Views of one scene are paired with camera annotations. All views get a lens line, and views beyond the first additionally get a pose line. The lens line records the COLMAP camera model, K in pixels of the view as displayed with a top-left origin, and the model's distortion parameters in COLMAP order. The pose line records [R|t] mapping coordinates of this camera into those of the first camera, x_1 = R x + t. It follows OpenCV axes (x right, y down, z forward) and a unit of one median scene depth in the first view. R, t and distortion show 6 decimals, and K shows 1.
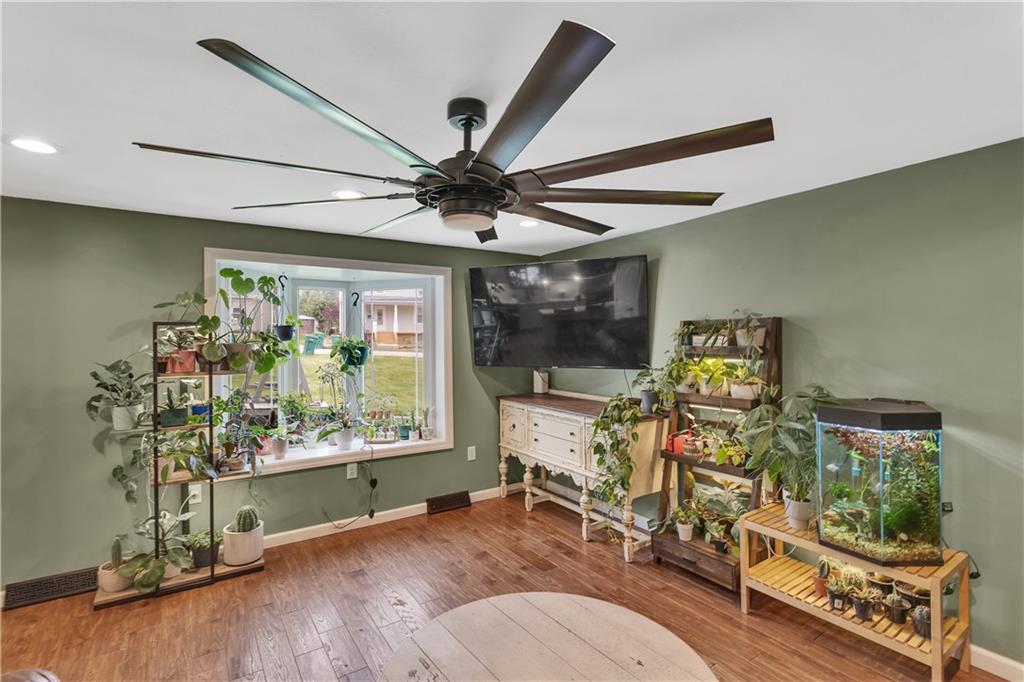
lens RADIAL K [[480.1, 0, 509.4], [0, 480.1, 339.6], [0, 0, 1]] dist [0.000165, 0.001079]
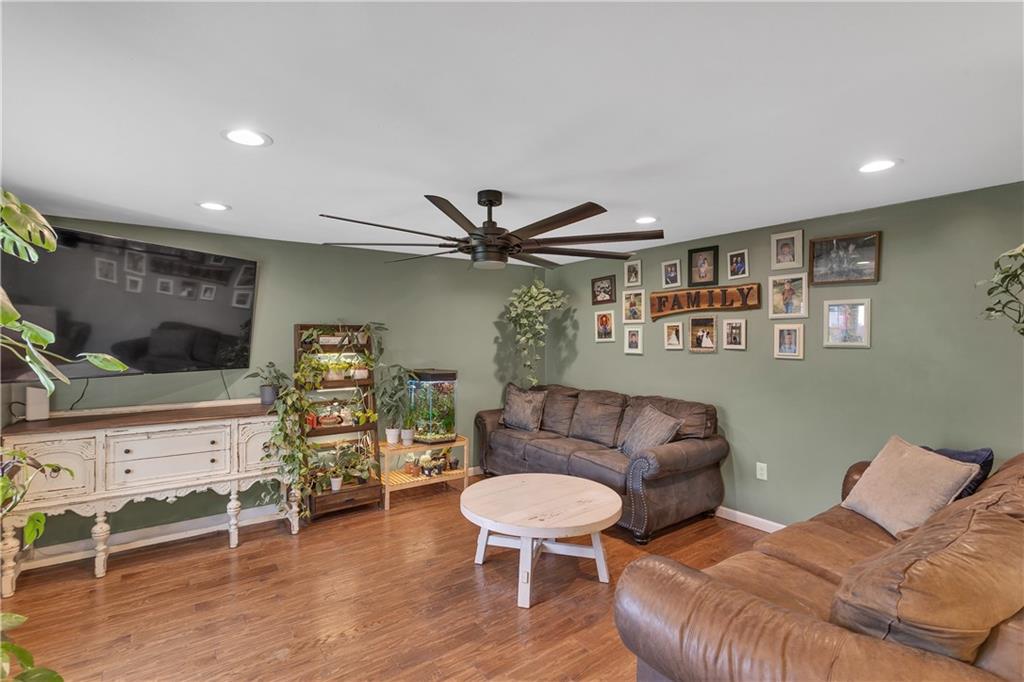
lens RADIAL K [[480.1, 0, 504.0], [0, 480.1, 341.6], [0, 0, 1]] dist [0.000165, 0.001079]
pose [[-0.036781, -0.002933, 0.999319, -0.712970], [0.000186, 0.999996, 0.002942, 0.002126], [-0.999323, 0.000294, -0.036781, 0.425432]]
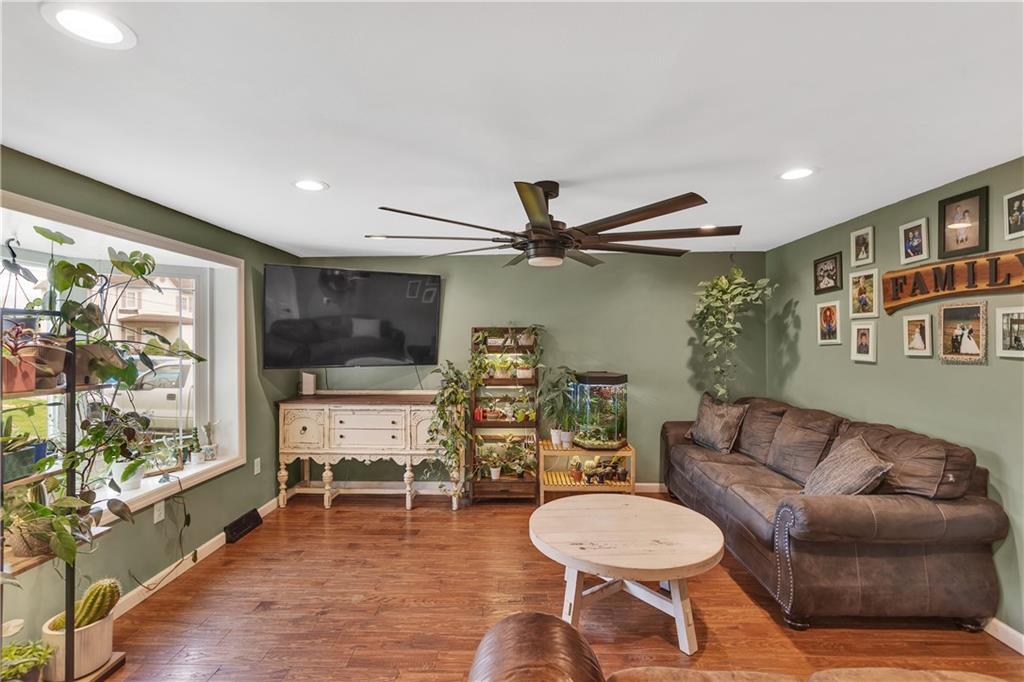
lens RADIAL K [[480.1, 0, 505.7], [0, 480.1, 339.5], [0, 0, 1]] dist [0.000165, 0.001079]
pose [[0.581900, 0.002863, 0.813255, -0.581431], [0.000201, 0.999993, -0.003665, 0.000826], [-0.813260, 0.002296, 0.581896, 0.093471]]
